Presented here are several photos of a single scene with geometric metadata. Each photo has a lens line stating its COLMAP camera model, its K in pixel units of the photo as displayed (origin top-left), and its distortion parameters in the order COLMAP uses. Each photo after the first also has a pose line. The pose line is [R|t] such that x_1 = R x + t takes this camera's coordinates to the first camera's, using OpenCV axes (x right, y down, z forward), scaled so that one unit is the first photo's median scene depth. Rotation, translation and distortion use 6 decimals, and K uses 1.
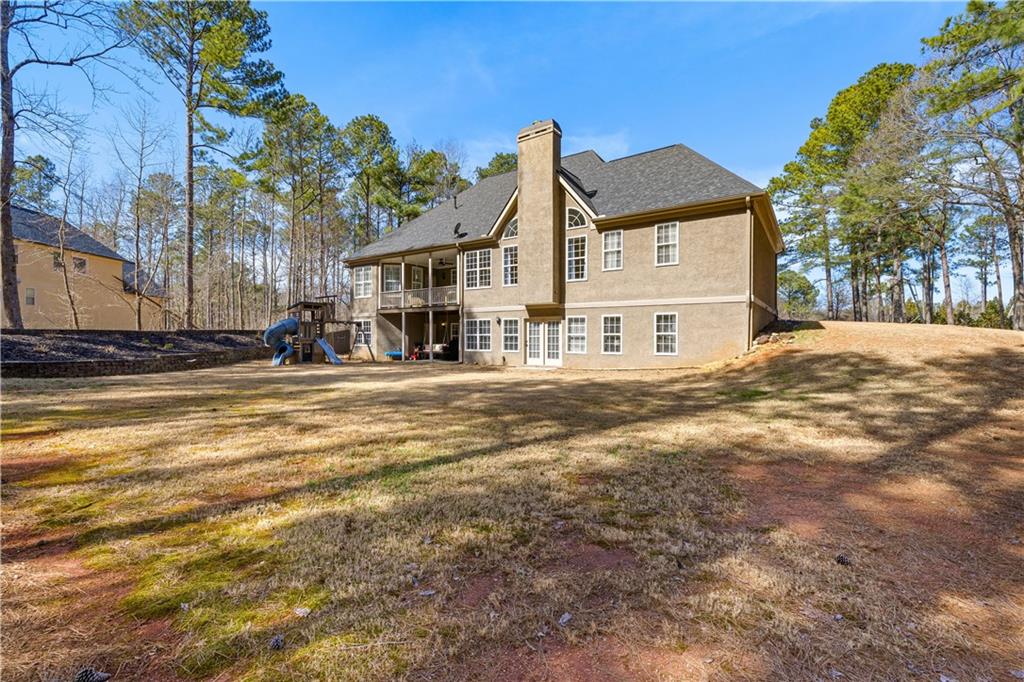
lens RADIAL K [[453.4, 0, 511.5], [0, 453.4, 340.9], [0, 0, 1]] dist [0.003908, 0.000054]
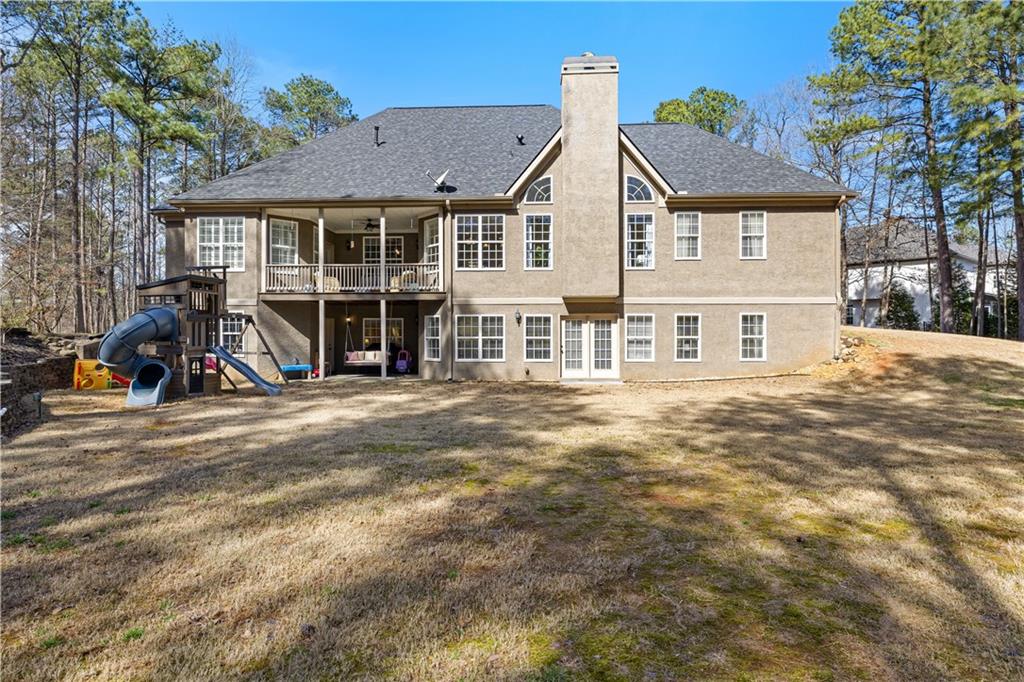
lens RADIAL K [[521.9, 0, 512.1], [0, 521.9, 340.1], [0, 0, 1]] dist [0.005649, 0.000925]
pose [[0.835281, 0.000164, 0.549823, -0.487040], [0.005900, 0.999940, -0.009262, -0.001810], [-0.549791, 0.010980, 0.835230, 0.327928]]
